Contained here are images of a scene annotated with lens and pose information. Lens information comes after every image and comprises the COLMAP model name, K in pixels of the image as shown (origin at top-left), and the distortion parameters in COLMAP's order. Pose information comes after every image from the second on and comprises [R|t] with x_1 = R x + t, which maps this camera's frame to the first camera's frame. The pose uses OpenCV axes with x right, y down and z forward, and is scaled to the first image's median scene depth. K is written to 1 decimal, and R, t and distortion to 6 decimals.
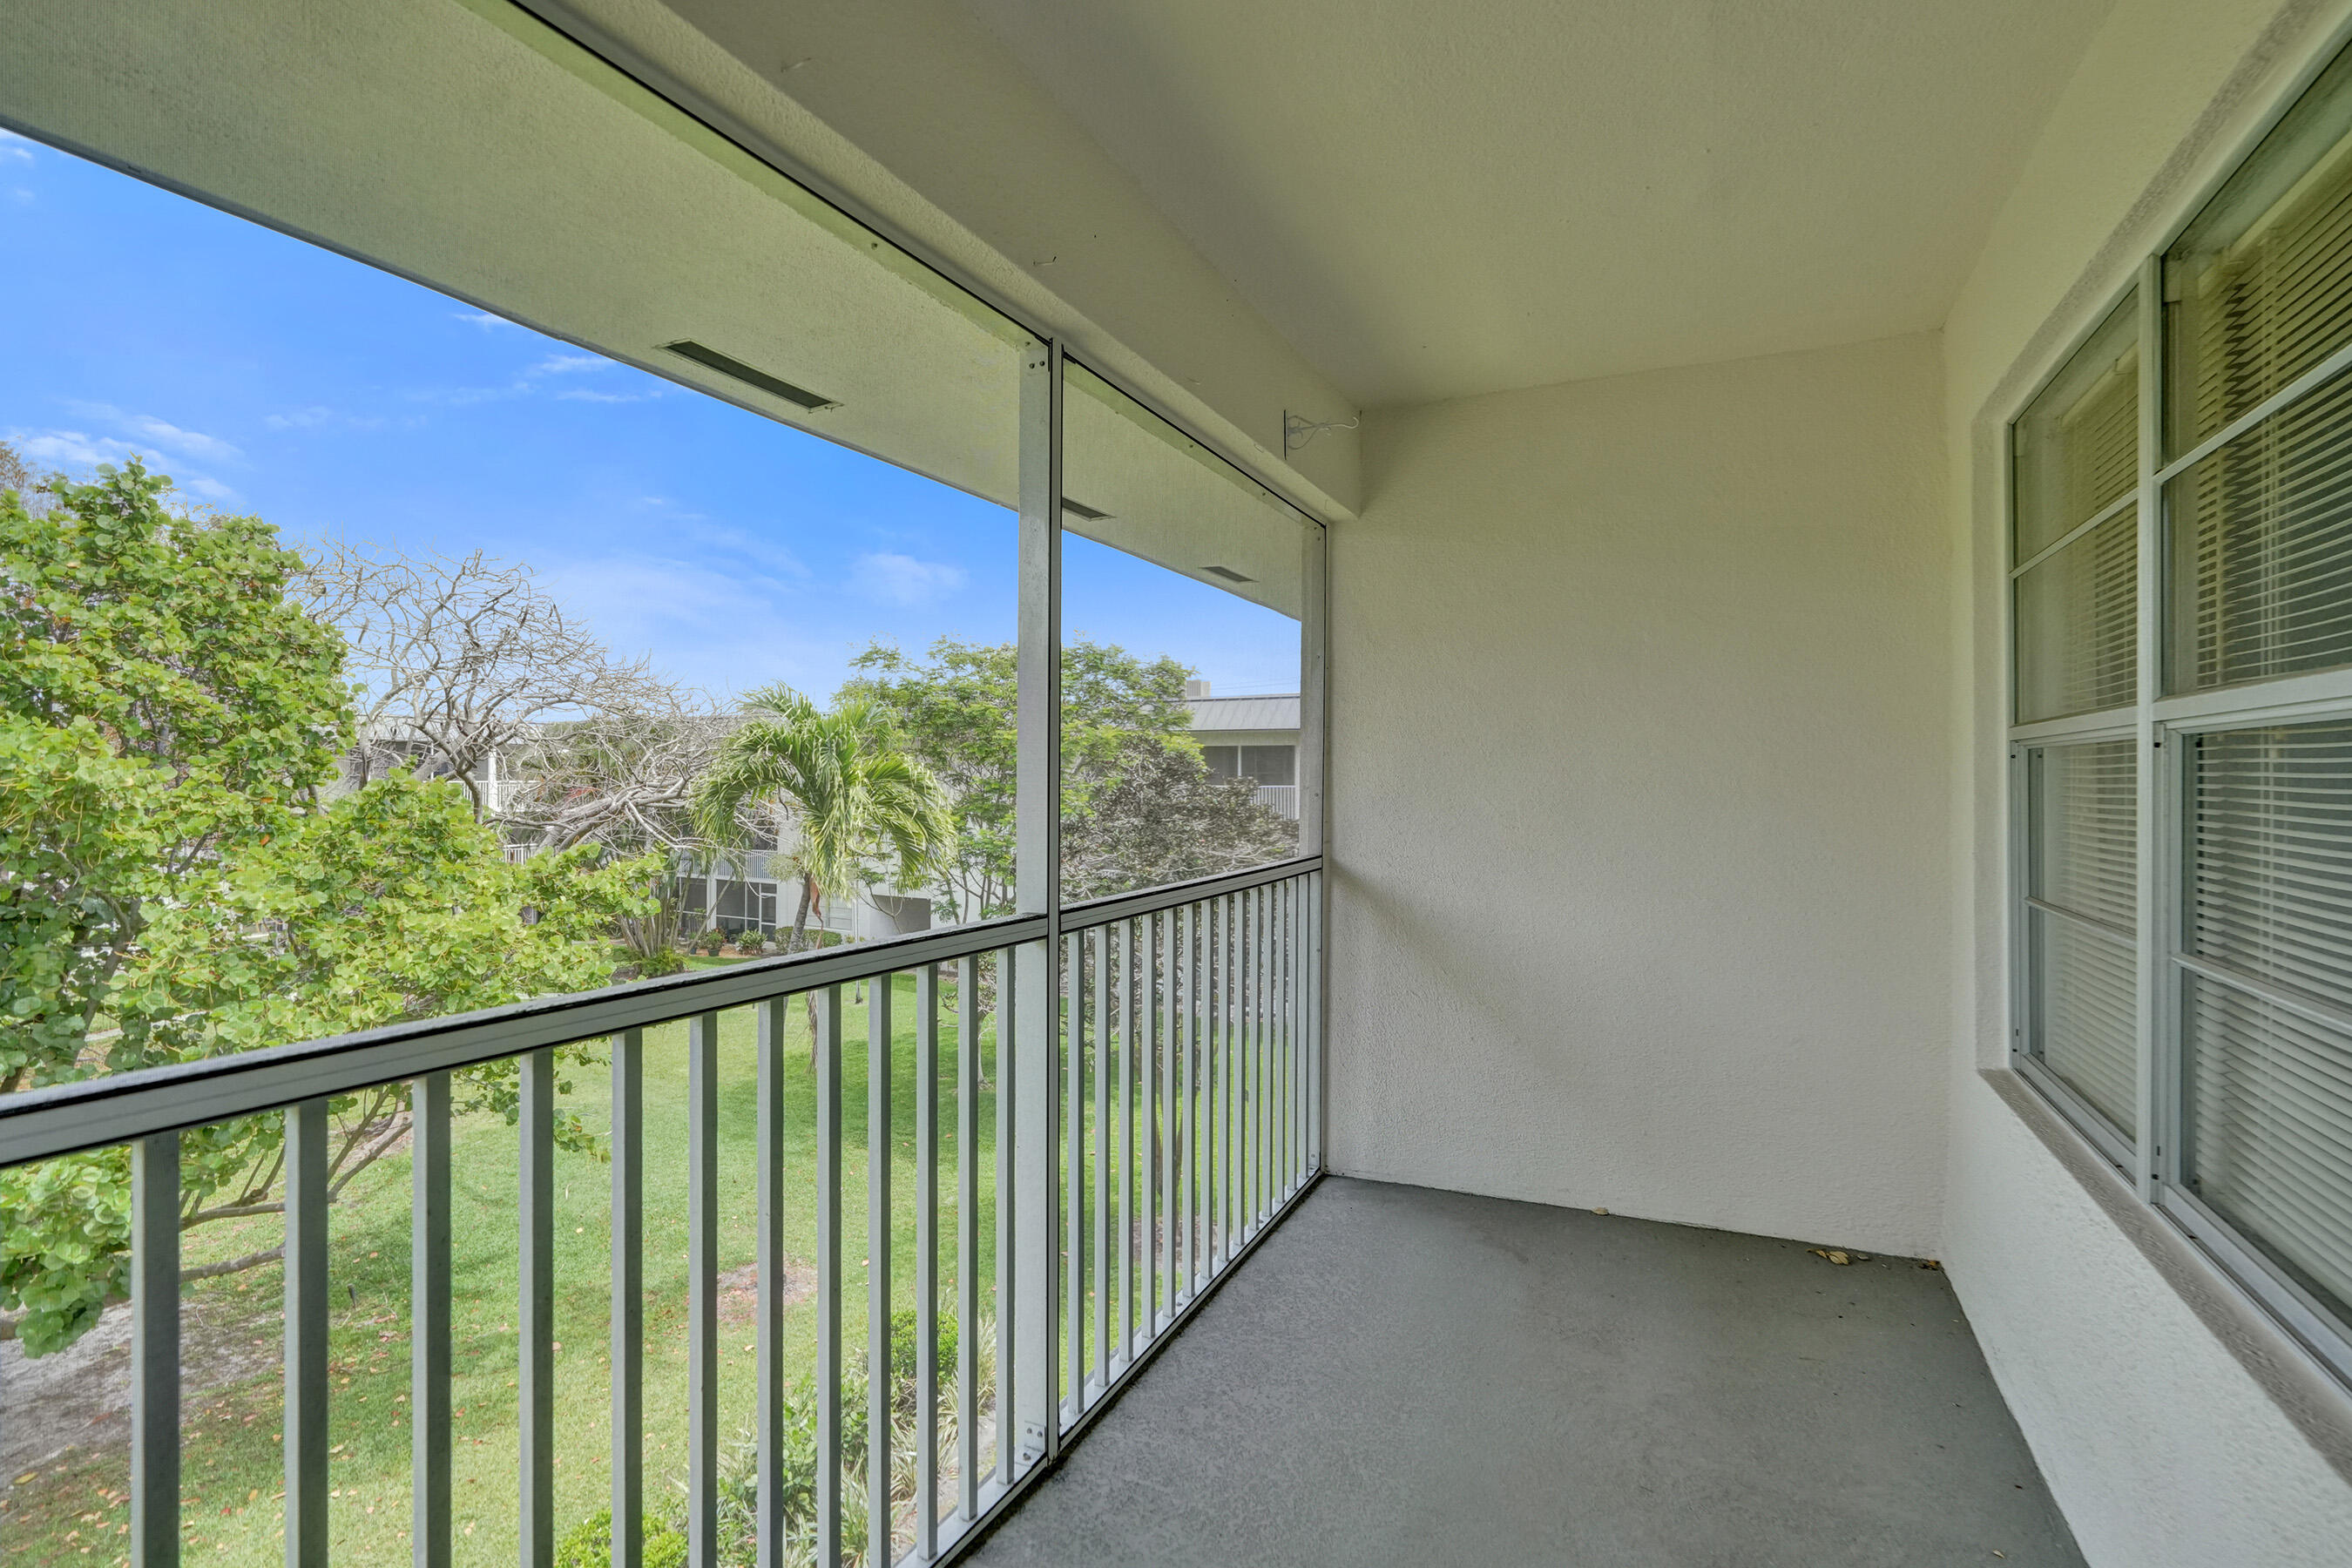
lens RADIAL K [[1112.4, 0, 1182.7], [0, 1112.4, 768.7], [0, 0, 1]] dist [-0.006161, 0.003540]
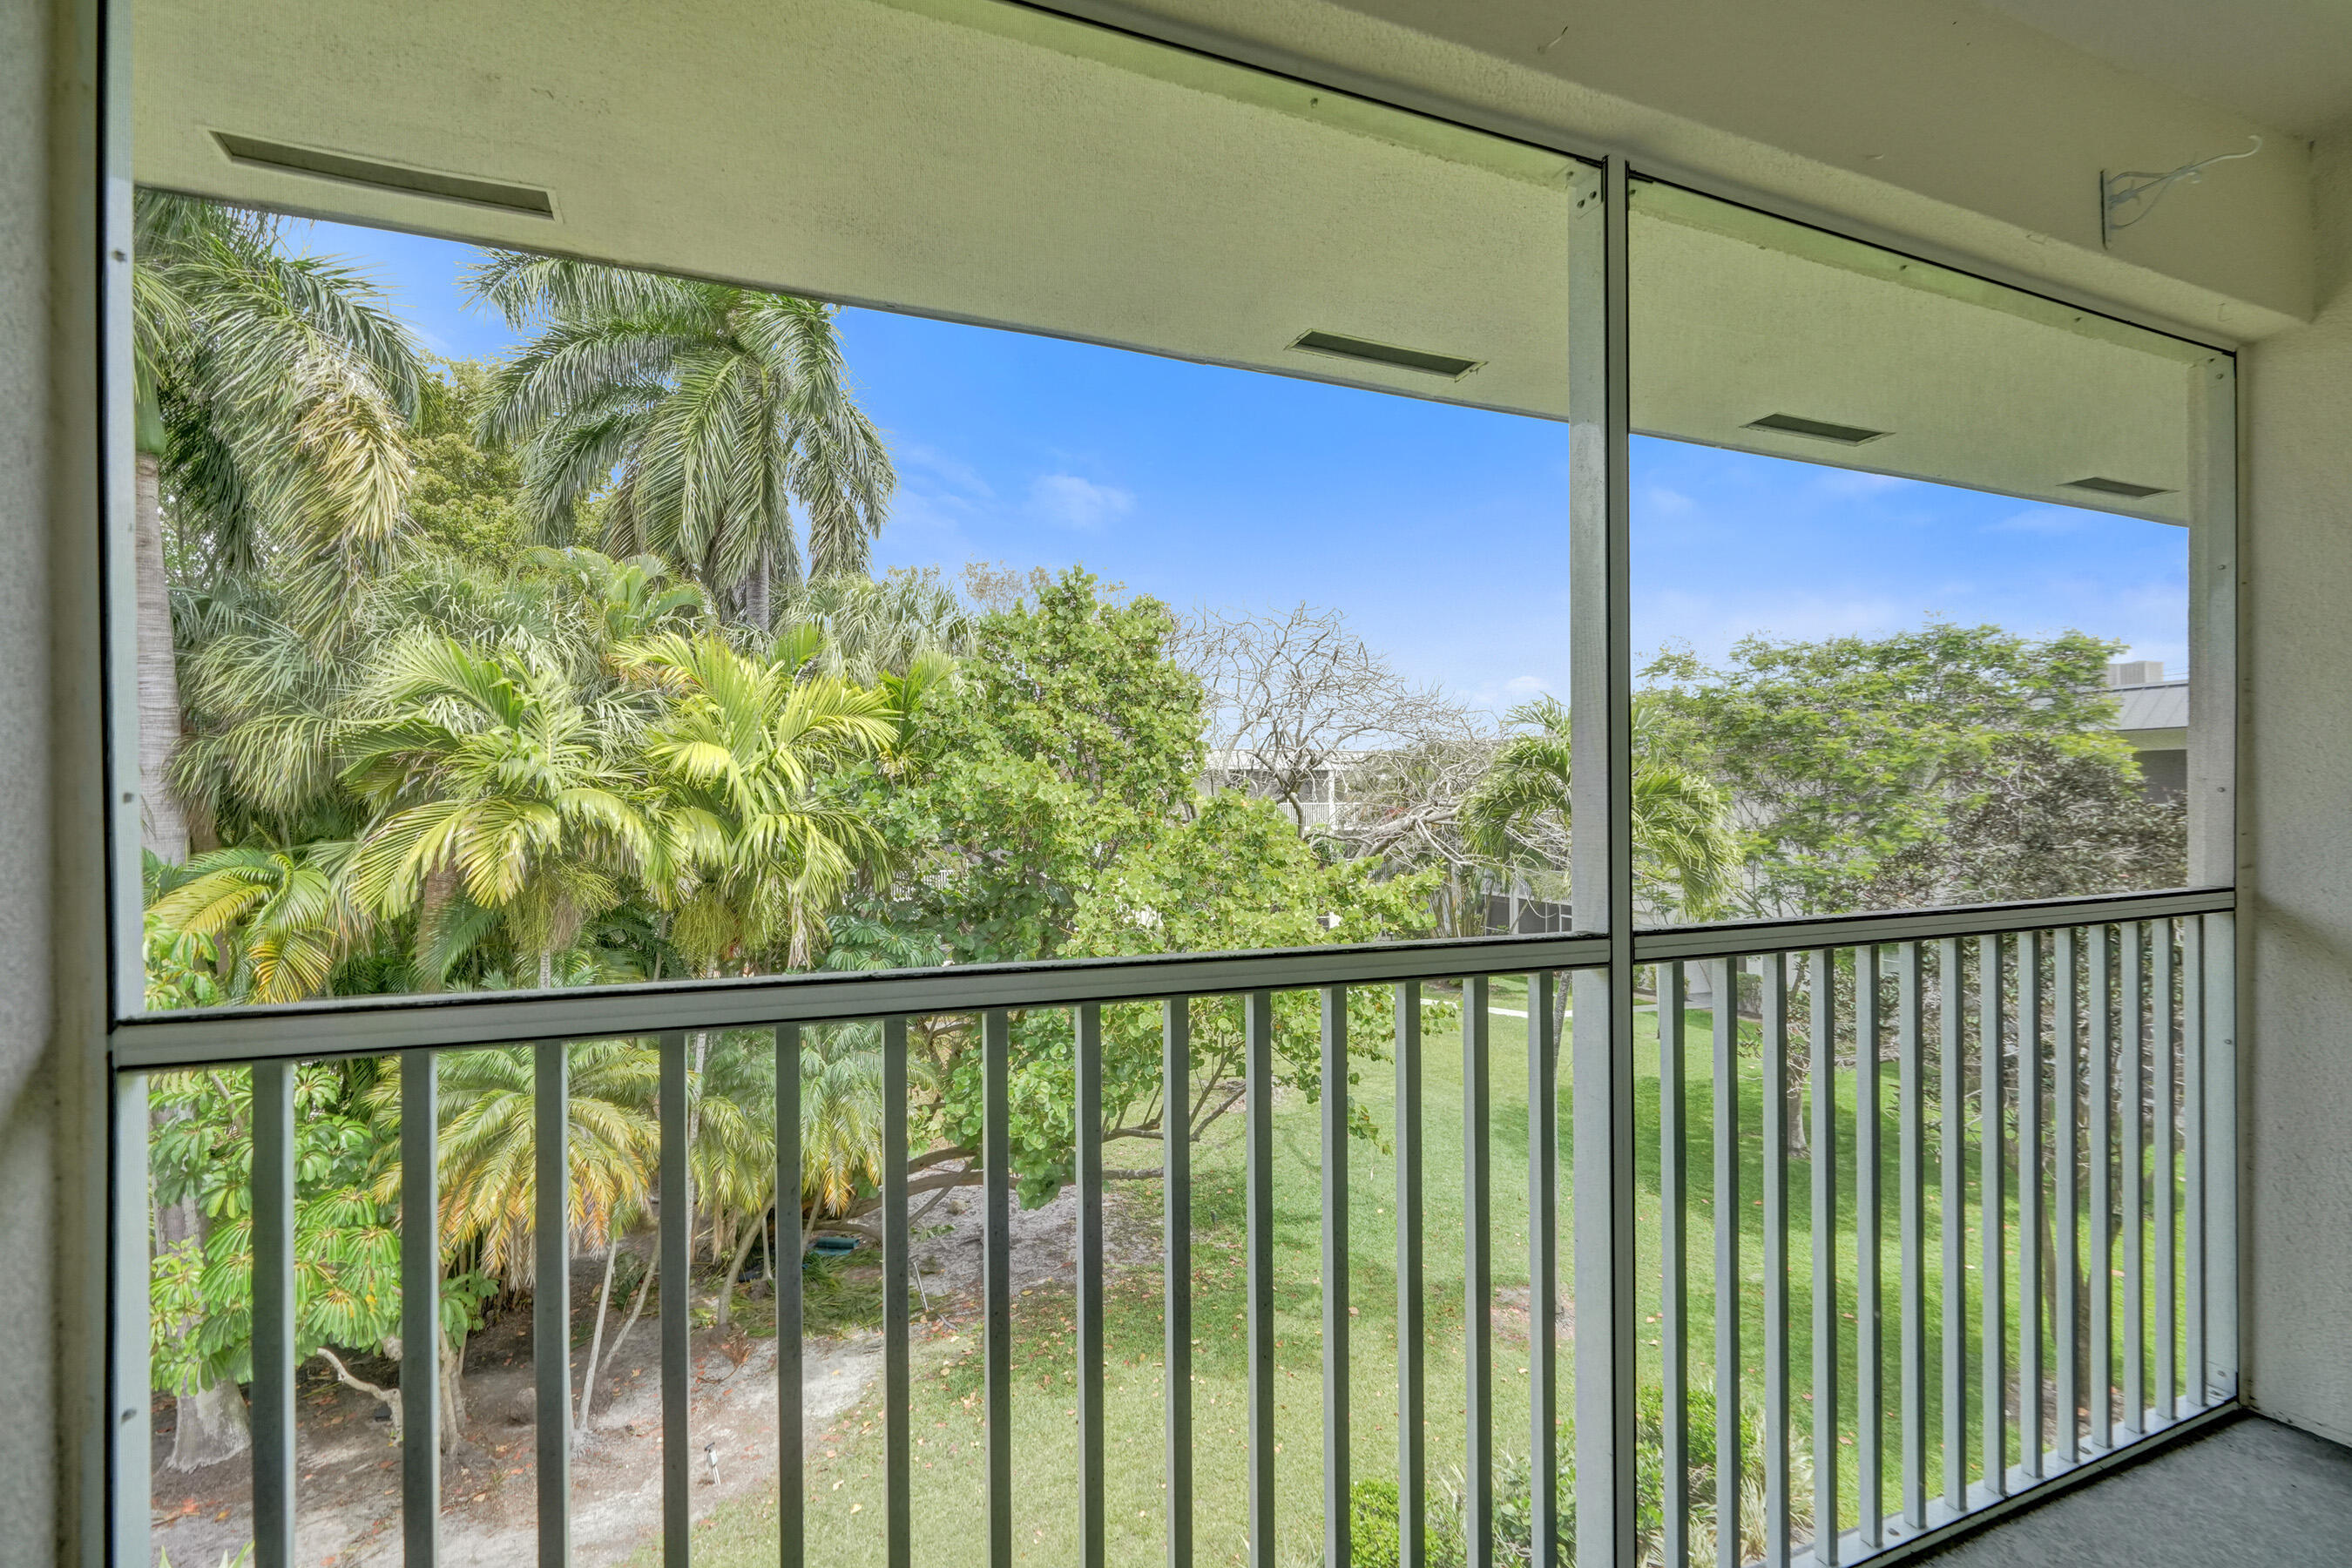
lens RADIAL K [[1112.4, 0, 1162.0], [0, 1112.4, 789.4], [0, 0, 1]] dist [-0.006161, 0.003540]
pose [[0.751450, -0.011630, -0.659687, 0.027861], [0.010092, 0.999930, -0.006132, 0.006981], [0.659713, -0.002050, 0.751515, 0.048312]]
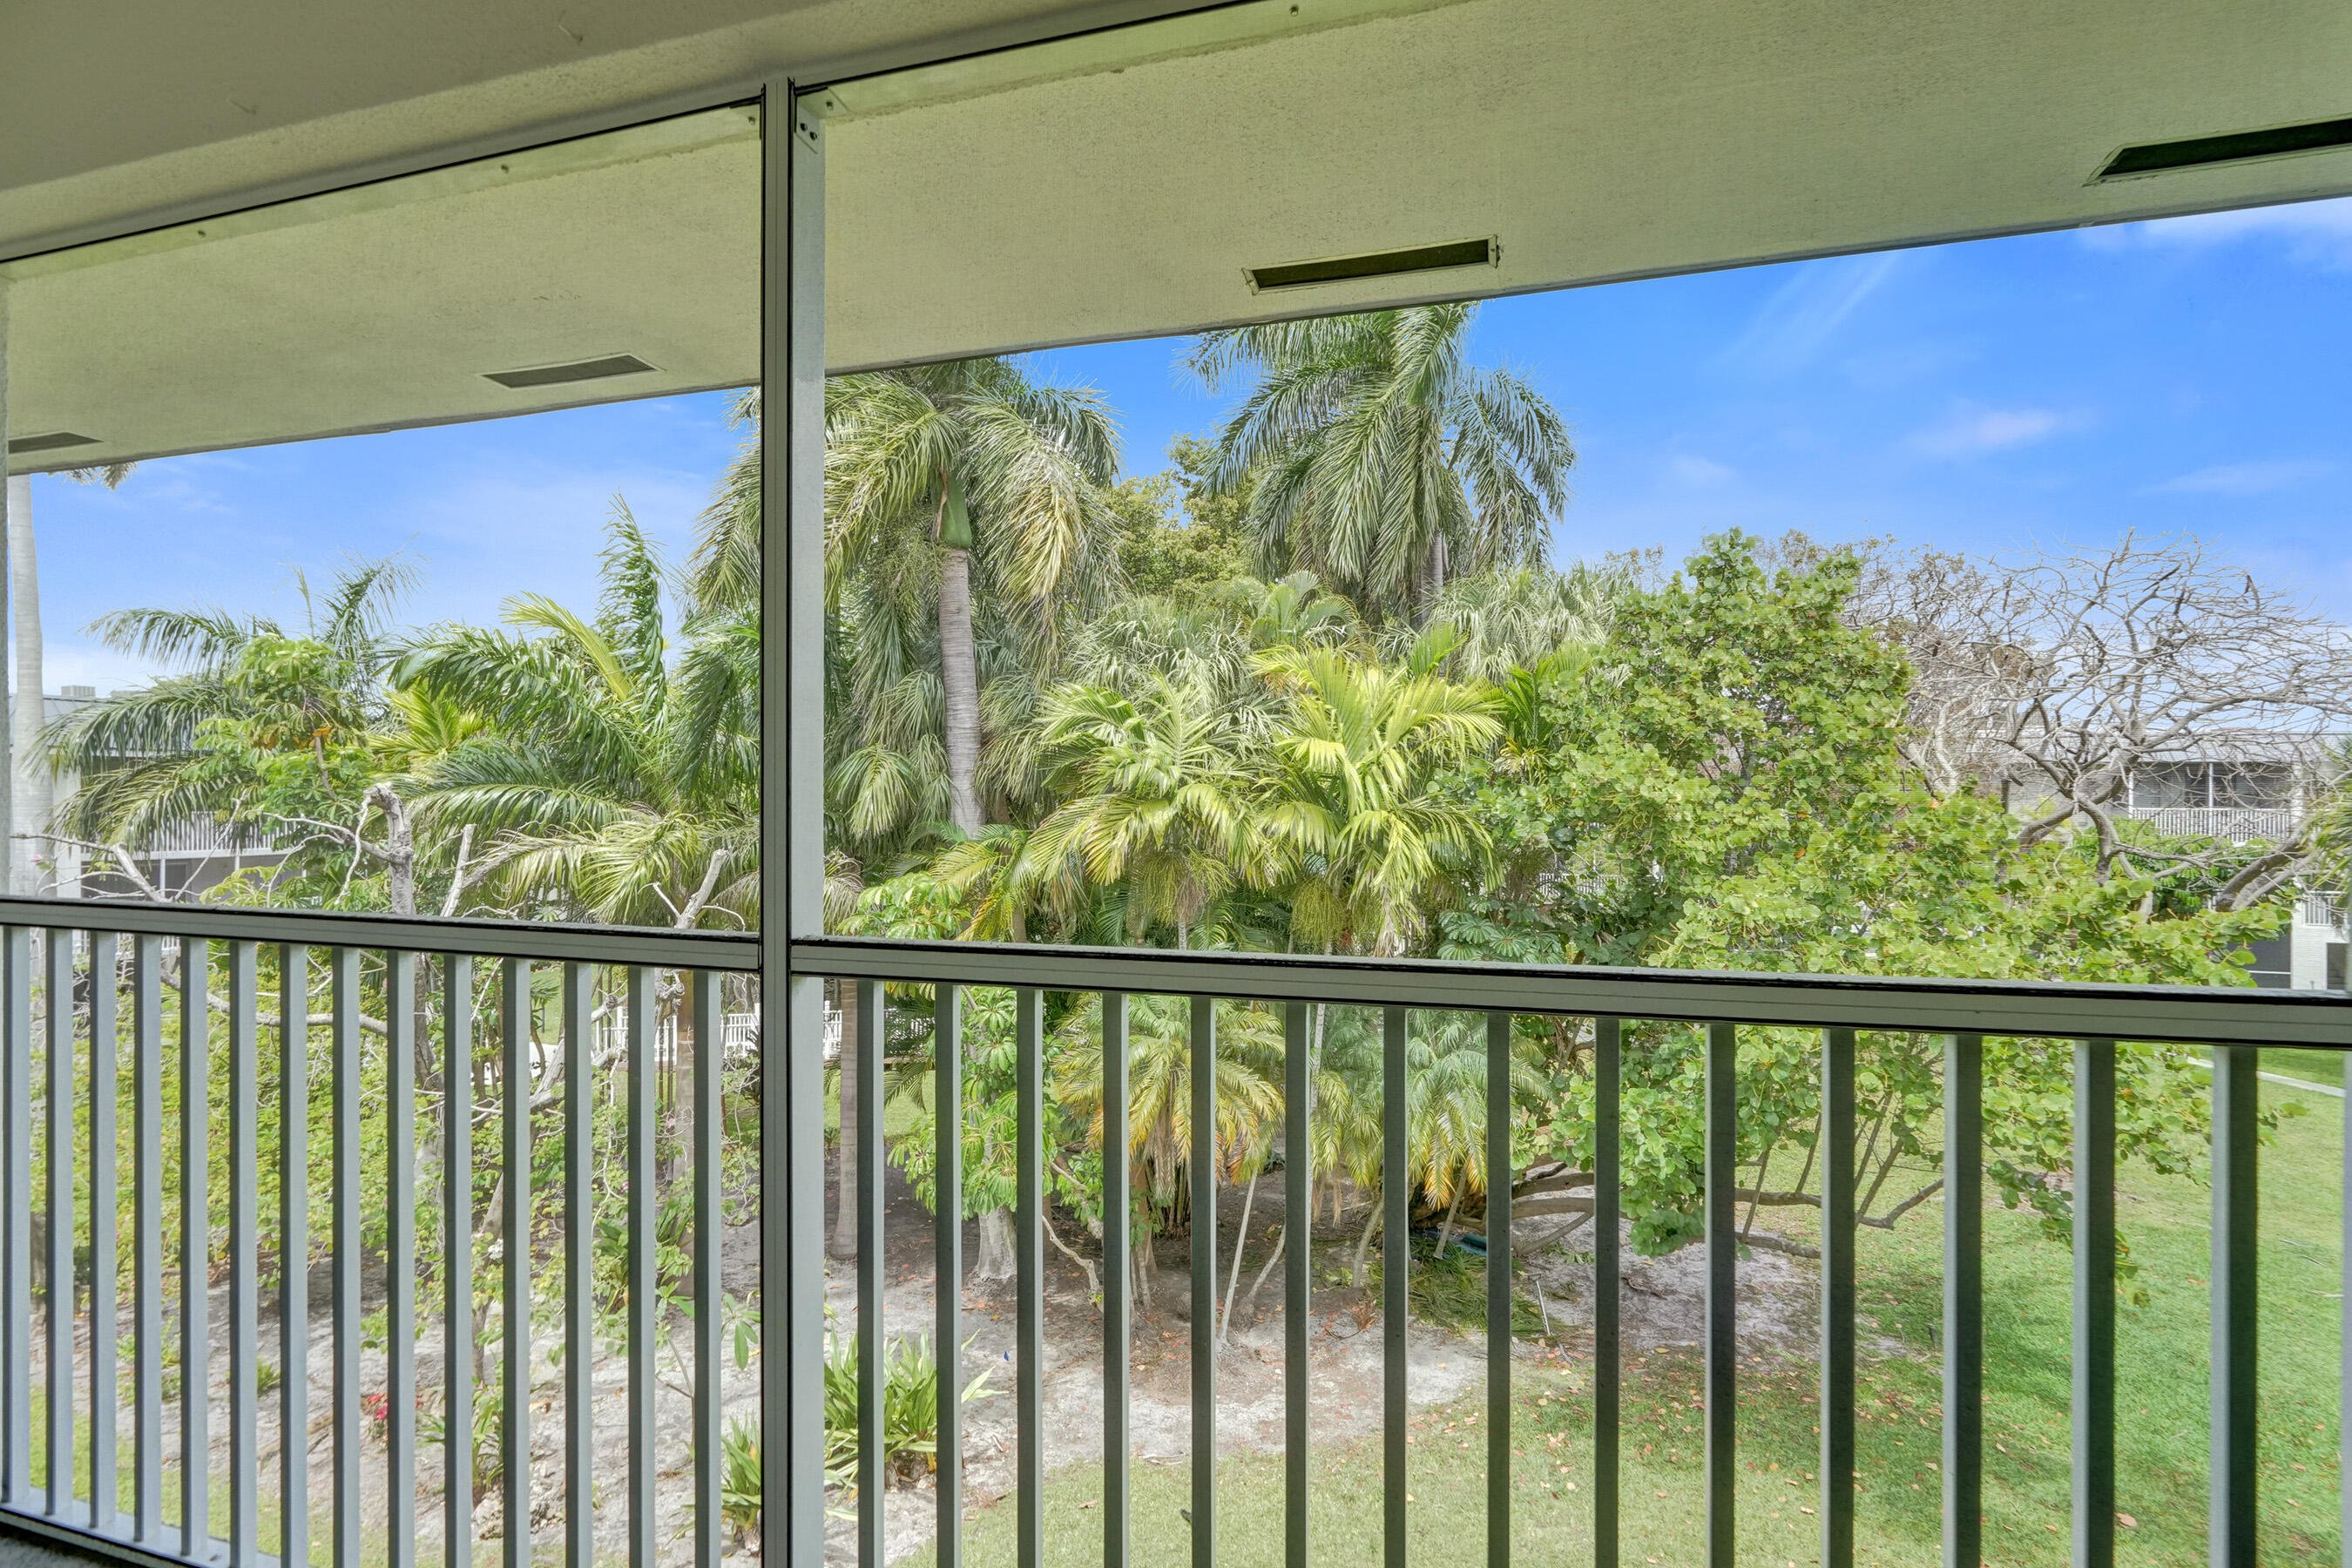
lens RADIAL K [[1112.4, 0, 1163.8], [0, 1112.4, 784.5], [0, 0, 1]] dist [-0.006161, 0.003540]
pose [[0.162903, -0.013207, -0.986554, 0.113381], [0.003173, 0.999912, -0.012862, 0.009027], [0.986637, -0.001035, 0.162931, 0.219807]]
